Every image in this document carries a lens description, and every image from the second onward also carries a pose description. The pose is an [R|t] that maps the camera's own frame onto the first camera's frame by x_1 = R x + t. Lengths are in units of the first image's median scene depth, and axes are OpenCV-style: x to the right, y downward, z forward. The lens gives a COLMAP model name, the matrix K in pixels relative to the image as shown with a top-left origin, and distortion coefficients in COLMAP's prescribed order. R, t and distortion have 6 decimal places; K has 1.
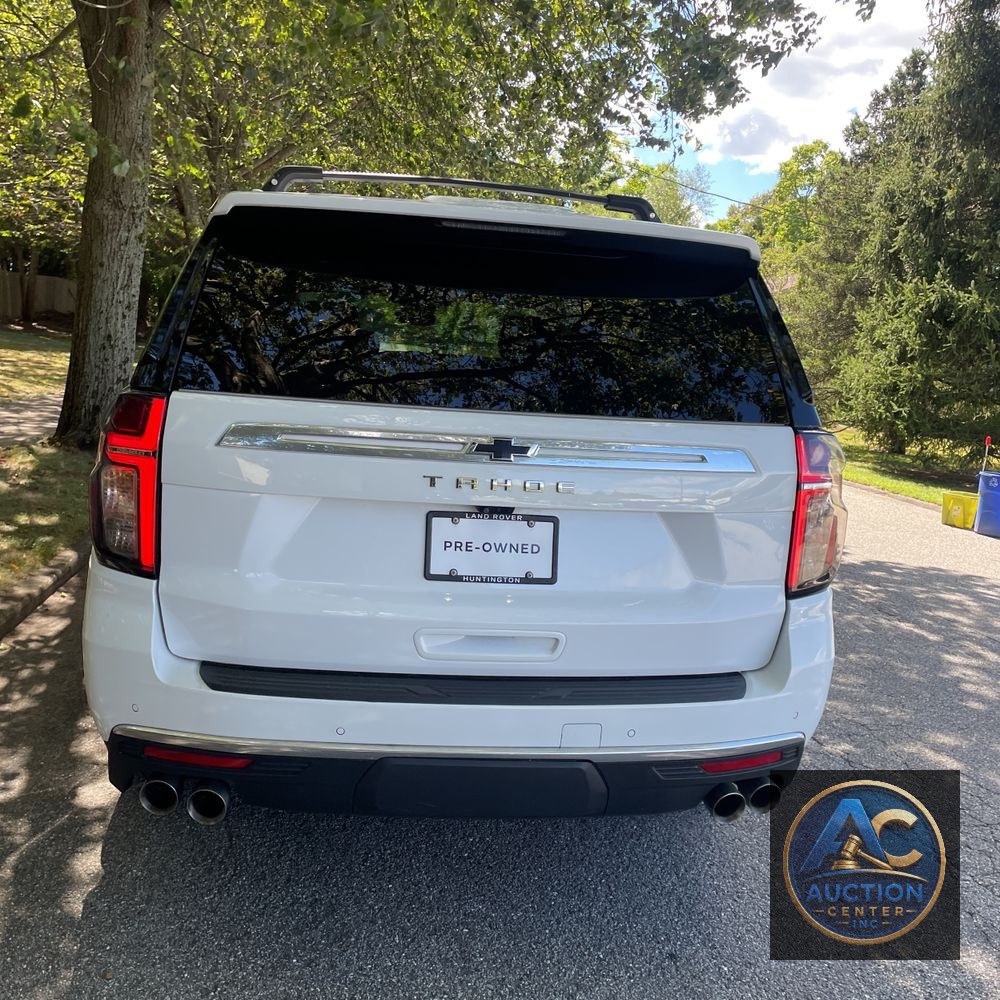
lens RADIAL K [[1014.5, 0, 485.0], [0, 1014.5, 494.2], [0, 0, 1]] dist [0.096315, -0.137932]
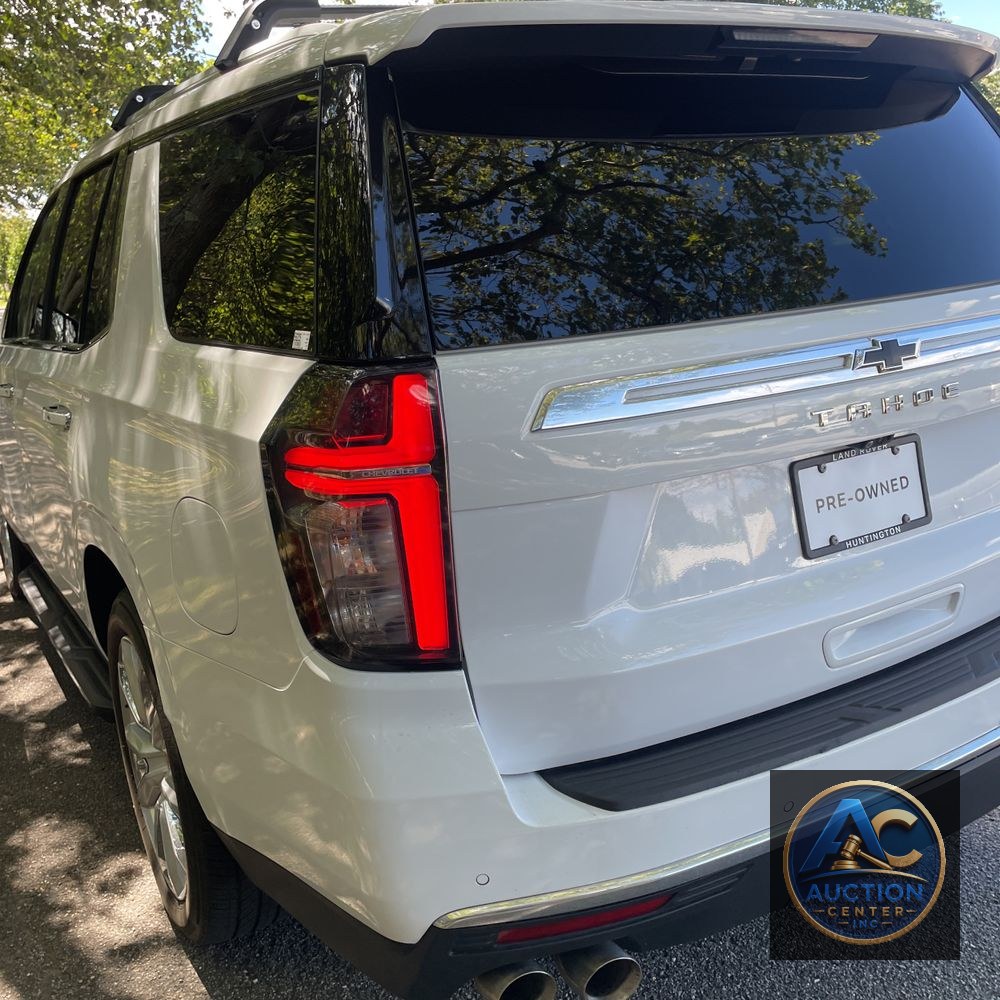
lens RADIAL K [[1022.3, 0, 506.2], [0, 1022.3, 488.1], [0, 0, 1]] dist [0.078919, -0.120821]
pose [[0.902563, -0.224233, 0.367559, -0.487507], [0.193516, 0.973863, 0.118926, -0.086613], [-0.384619, -0.036210, 0.922365, 0.426510]]
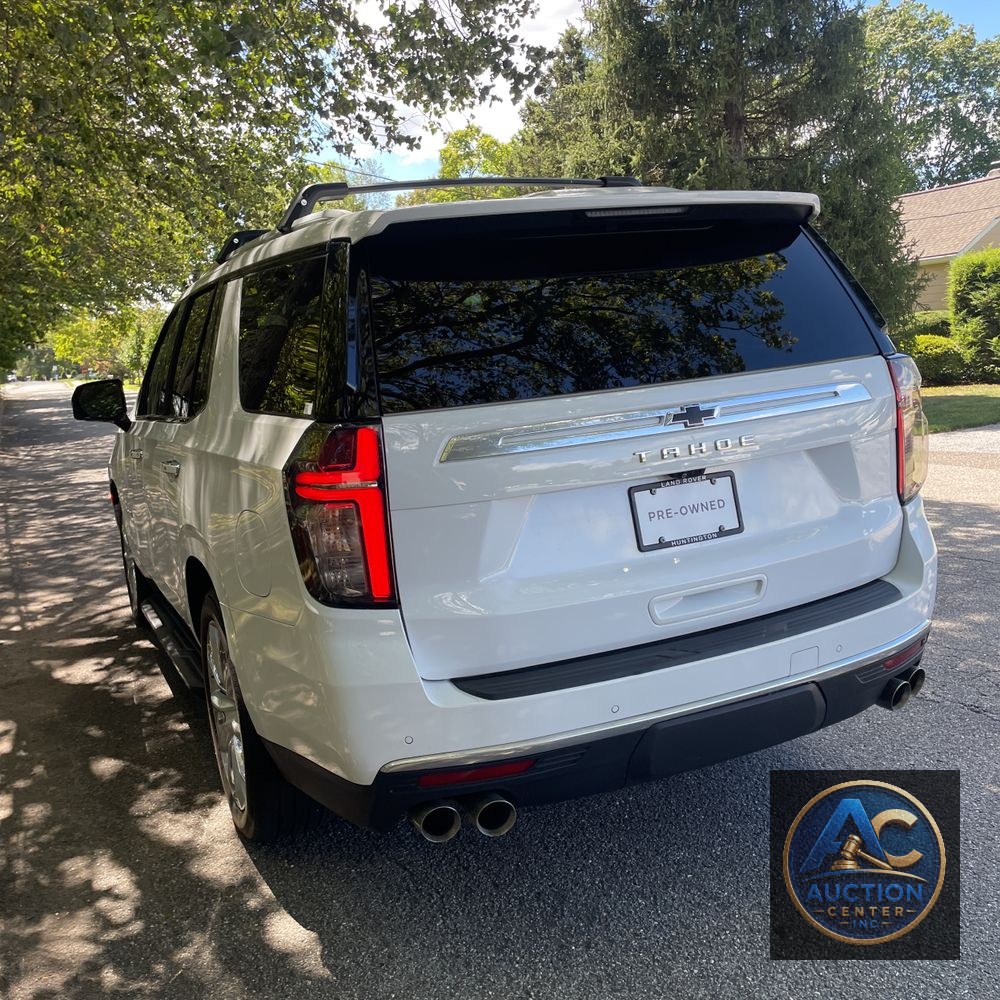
lens RADIAL K [[1014.5, 0, 485.0], [0, 1014.5, 494.2], [0, 0, 1]] dist [0.096315, -0.137932]
pose [[0.942465, -0.196927, 0.270147, -0.476032], [0.196758, 0.980053, 0.027989, -0.034860], [-0.270270, 0.026774, 0.962412, 0.033588]]
